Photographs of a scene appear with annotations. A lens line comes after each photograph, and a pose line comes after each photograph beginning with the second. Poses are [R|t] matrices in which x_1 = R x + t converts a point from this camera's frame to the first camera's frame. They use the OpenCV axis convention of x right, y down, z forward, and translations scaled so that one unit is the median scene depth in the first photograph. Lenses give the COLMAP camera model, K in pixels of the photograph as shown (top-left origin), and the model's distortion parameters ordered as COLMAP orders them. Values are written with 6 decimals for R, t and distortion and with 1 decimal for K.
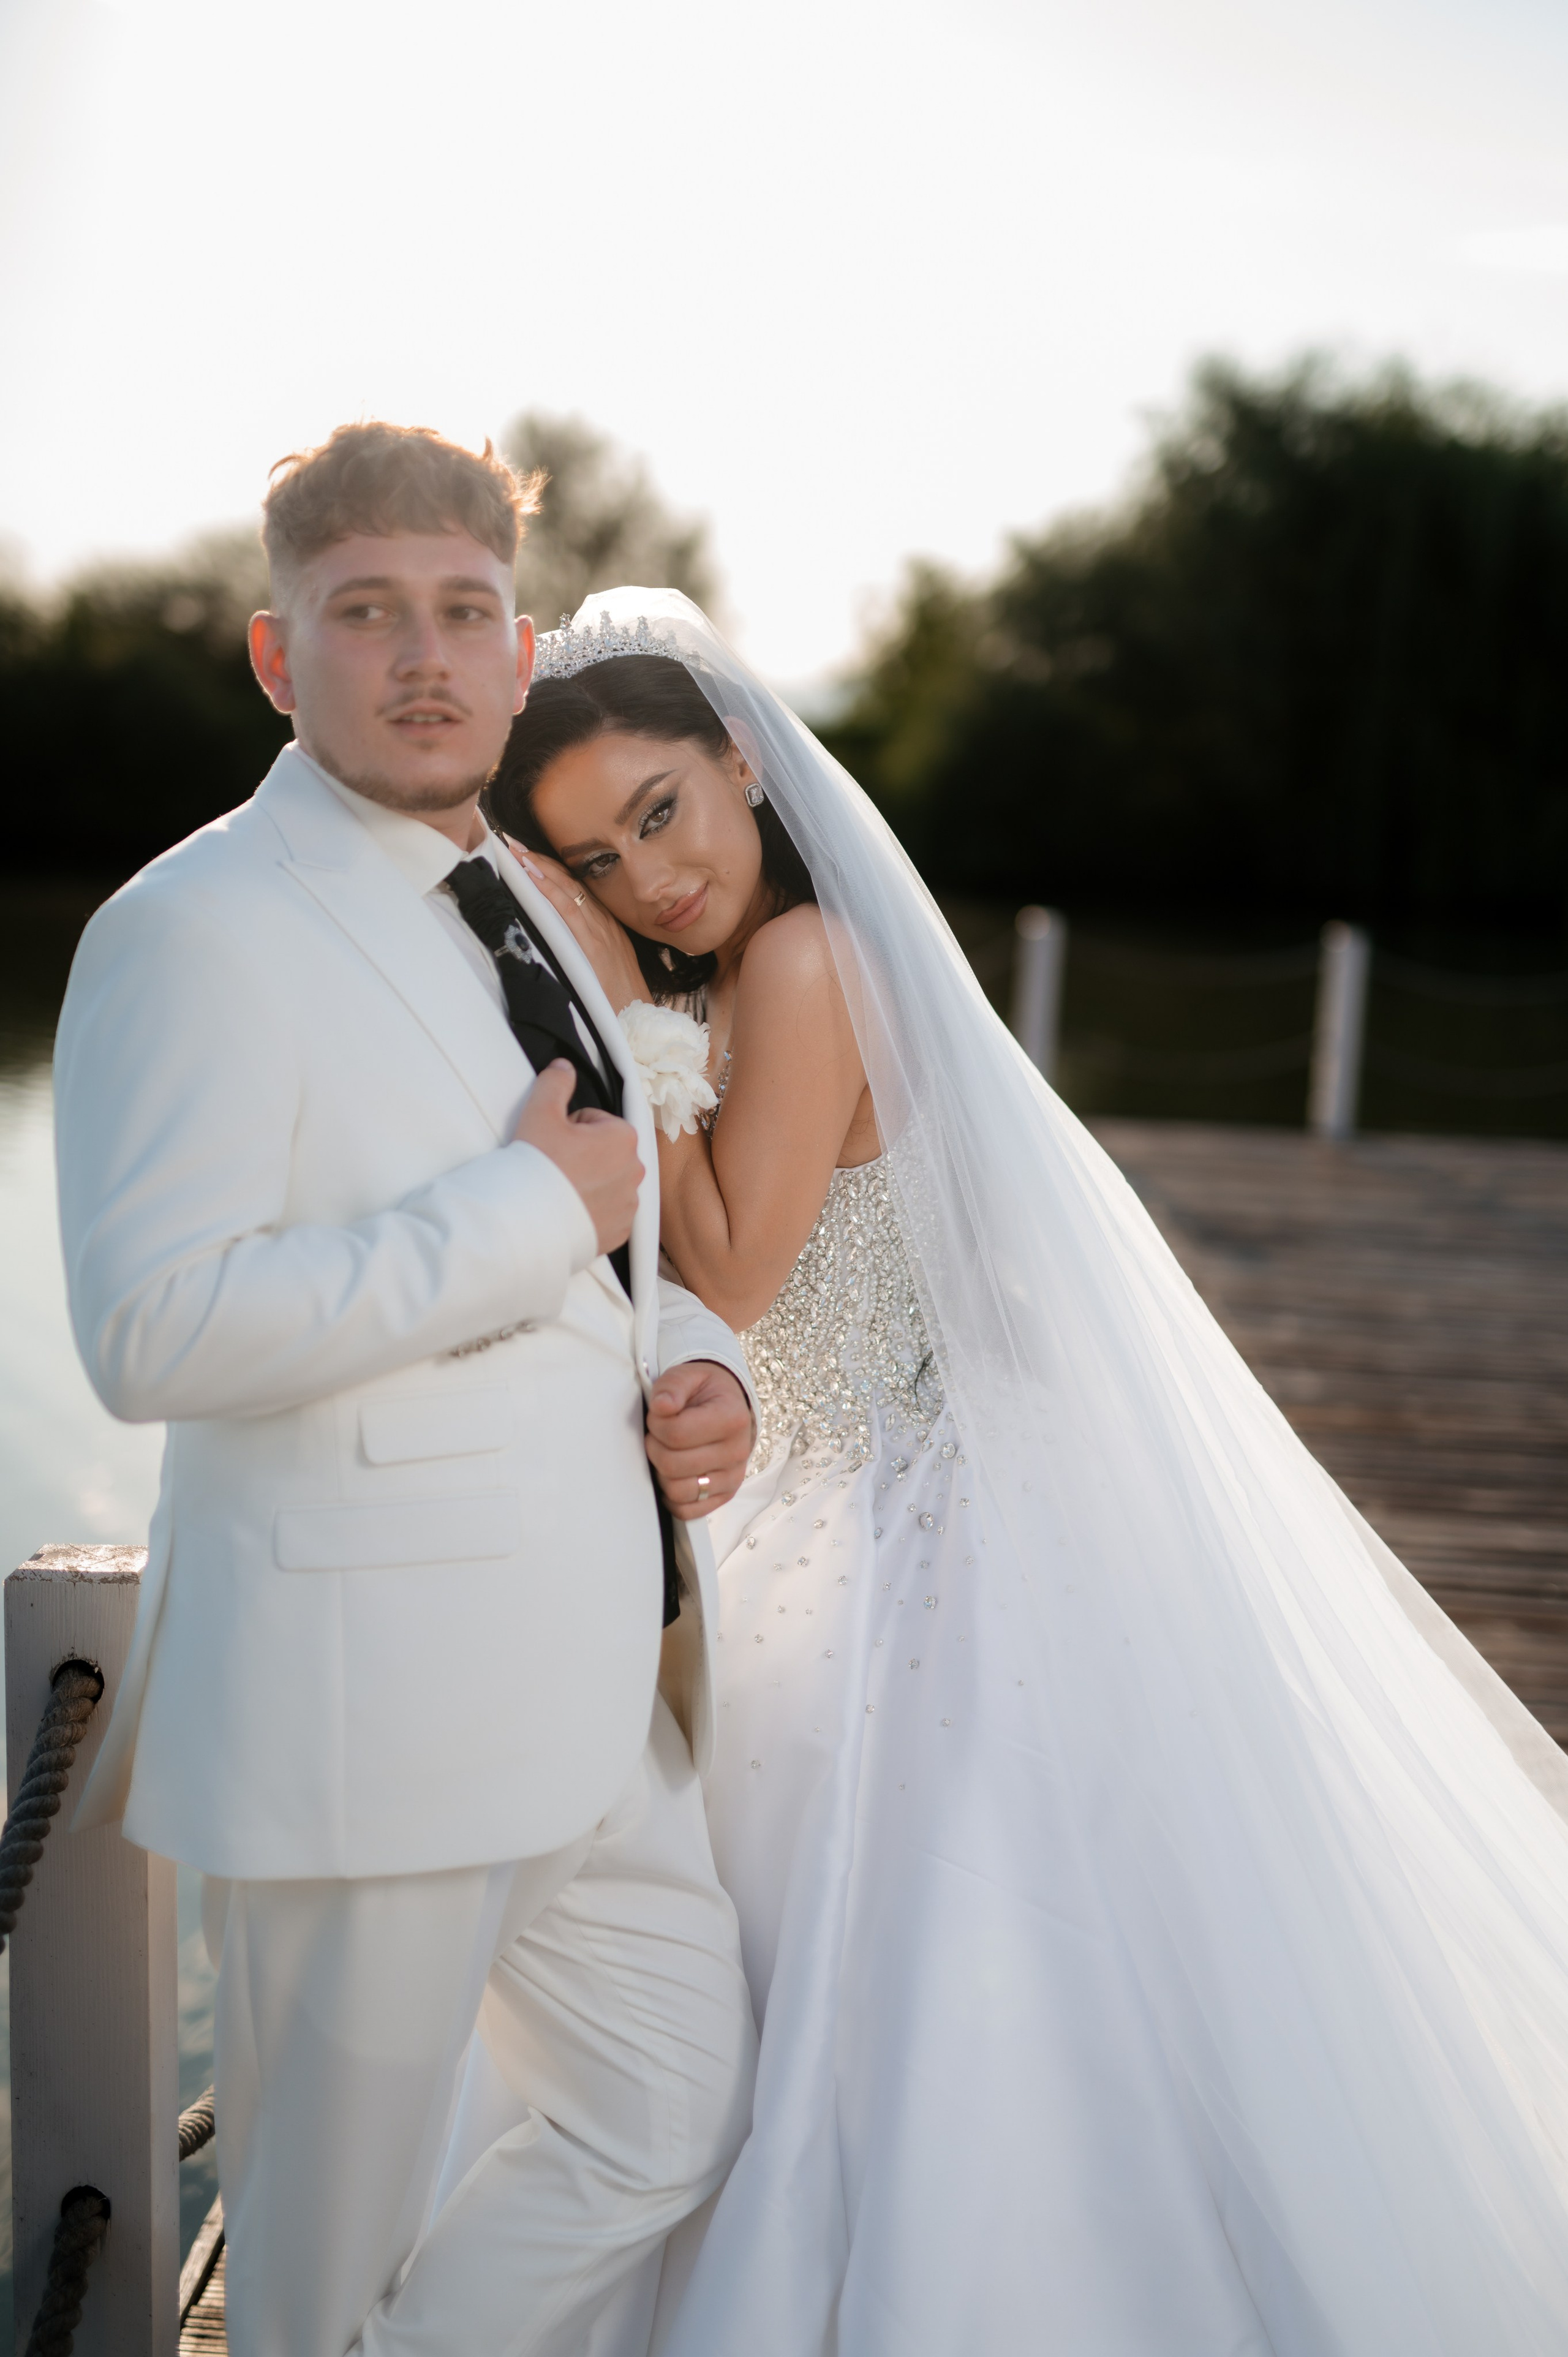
lens RADIAL K [[3355.6, 0, 791.0], [0, 3355.6, 1171.4], [0, 0, 1]] dist [0.018535, 0.000000]
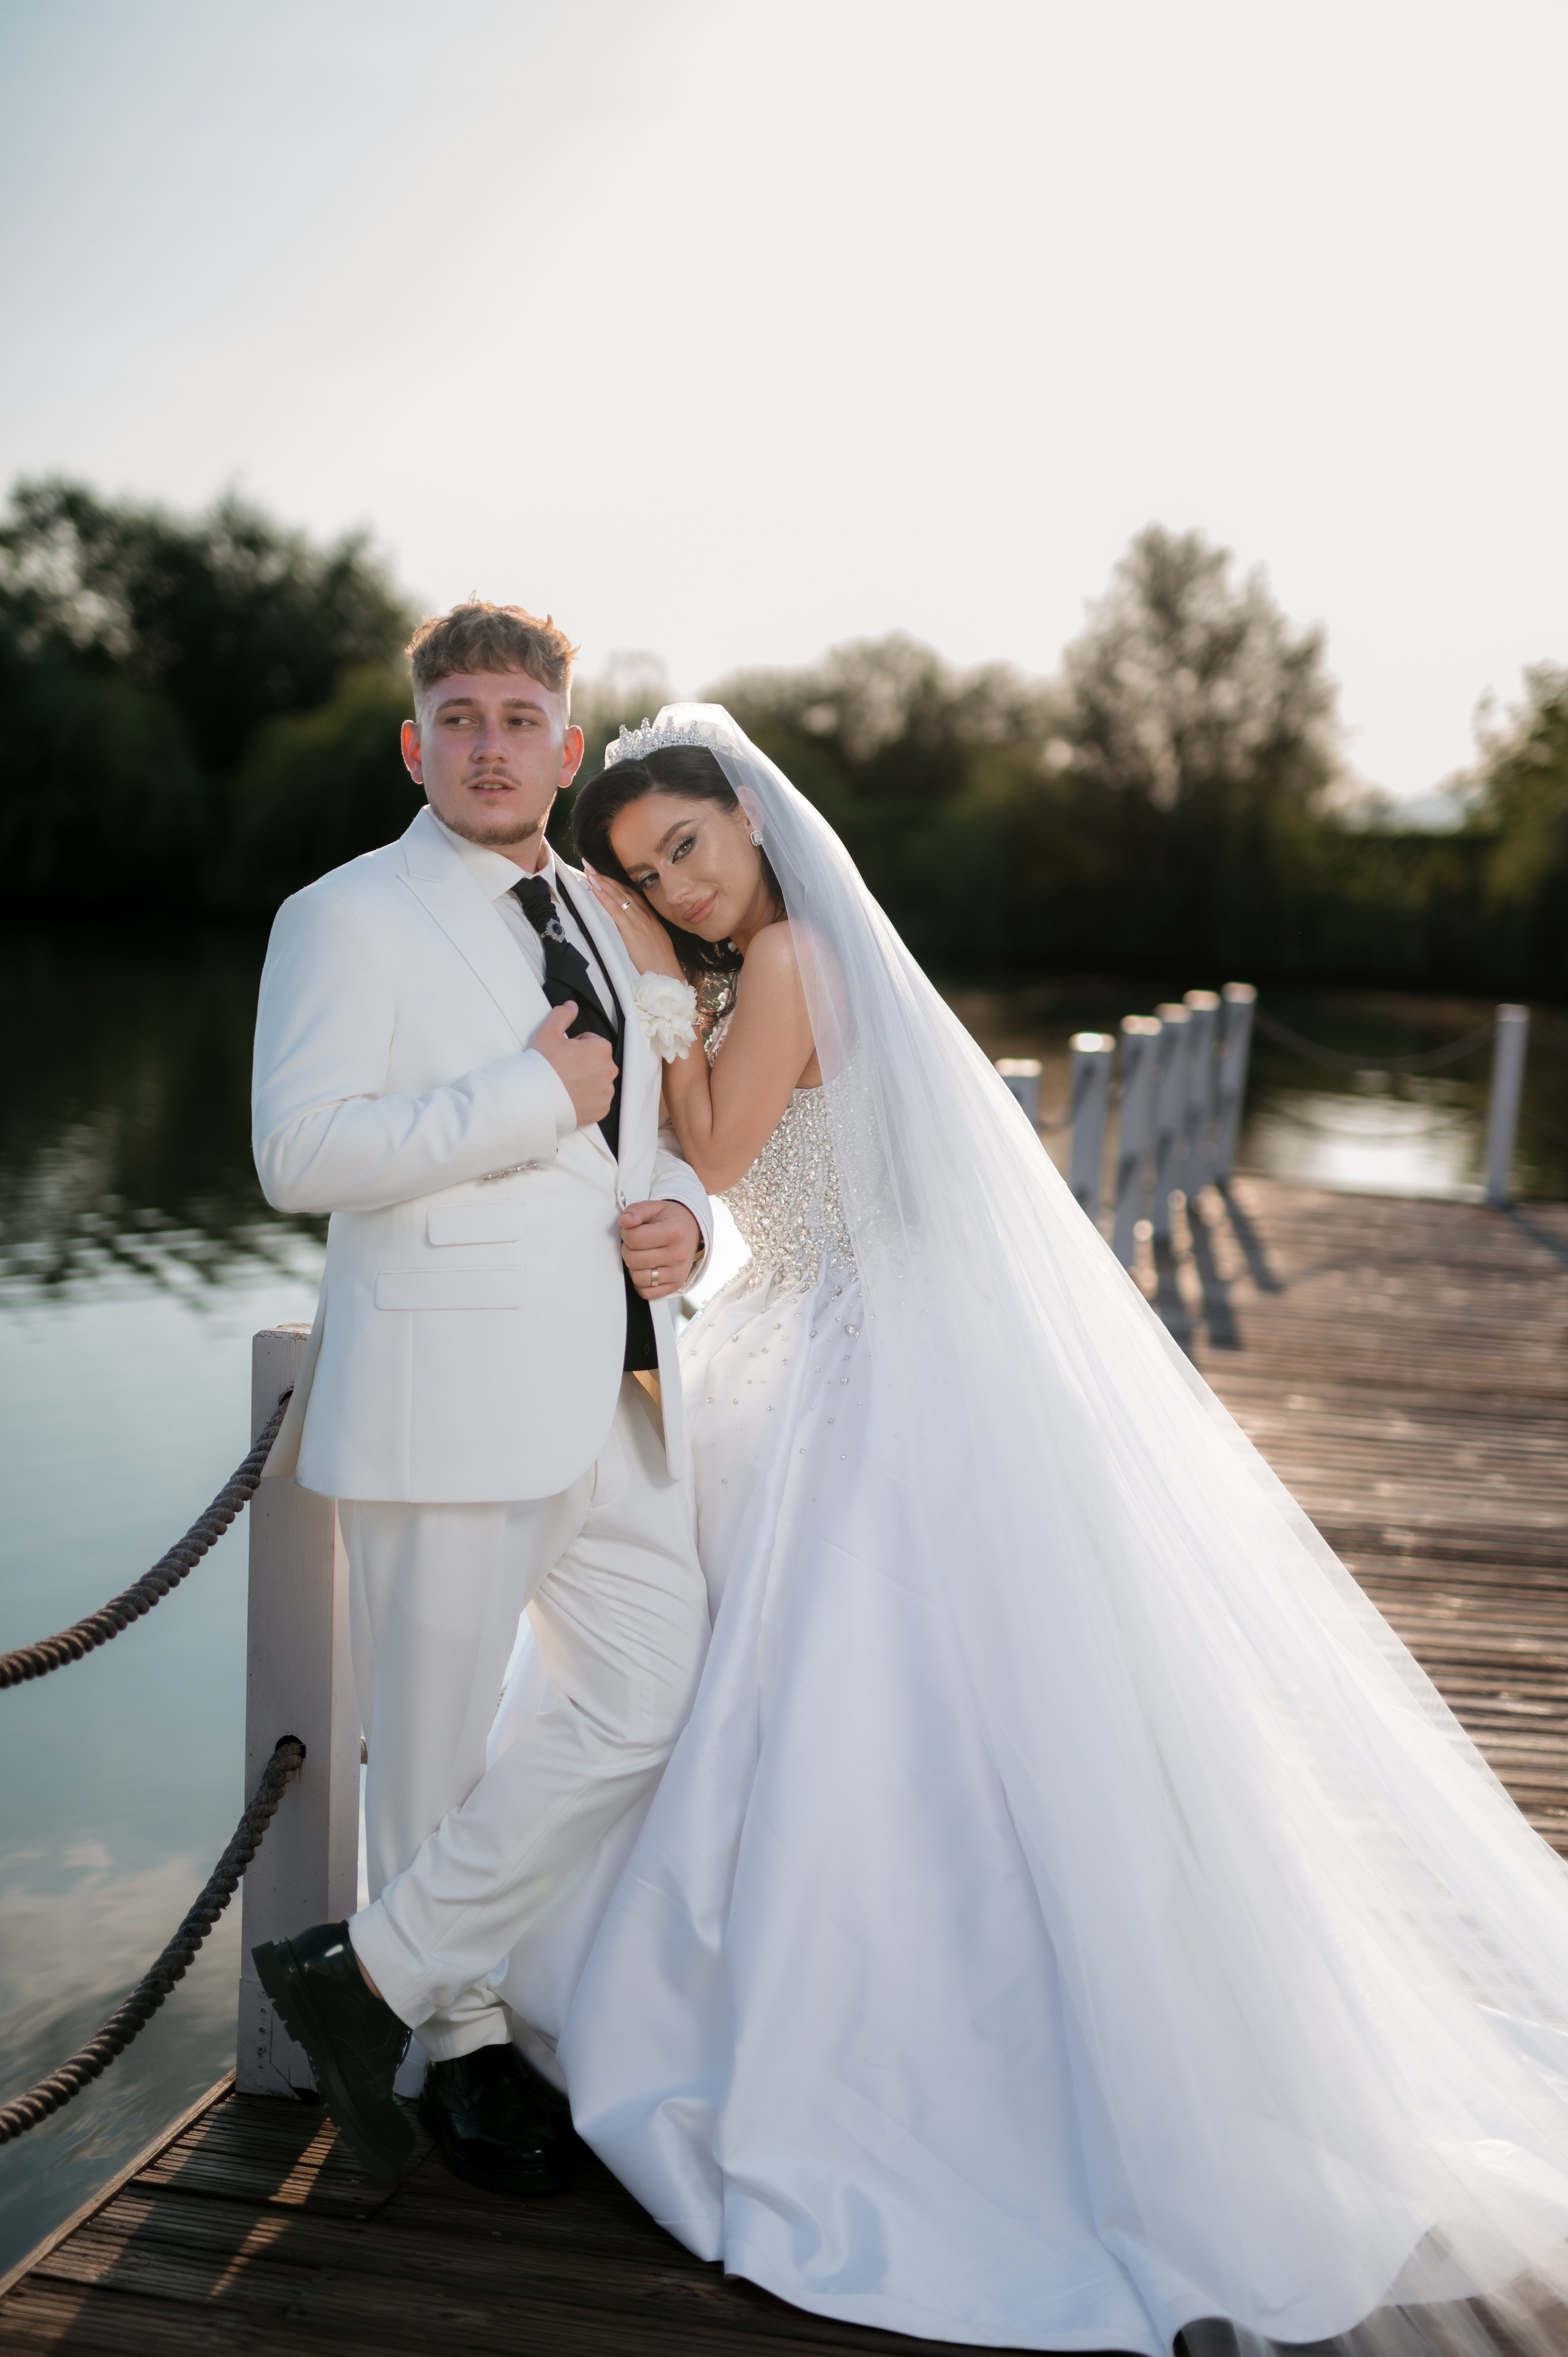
lens RADIAL K [[3355.6, 0, 741.8], [0, 3355.6, 1127.3], [0, 0, 1]] dist [0.018535, 0.000000]
pose [[0.976220, 0.024026, -0.215449, 0.341483], [-0.033361, 0.998651, -0.039799, 0.083711], [0.214202, 0.046040, 0.975704, -0.507984]]
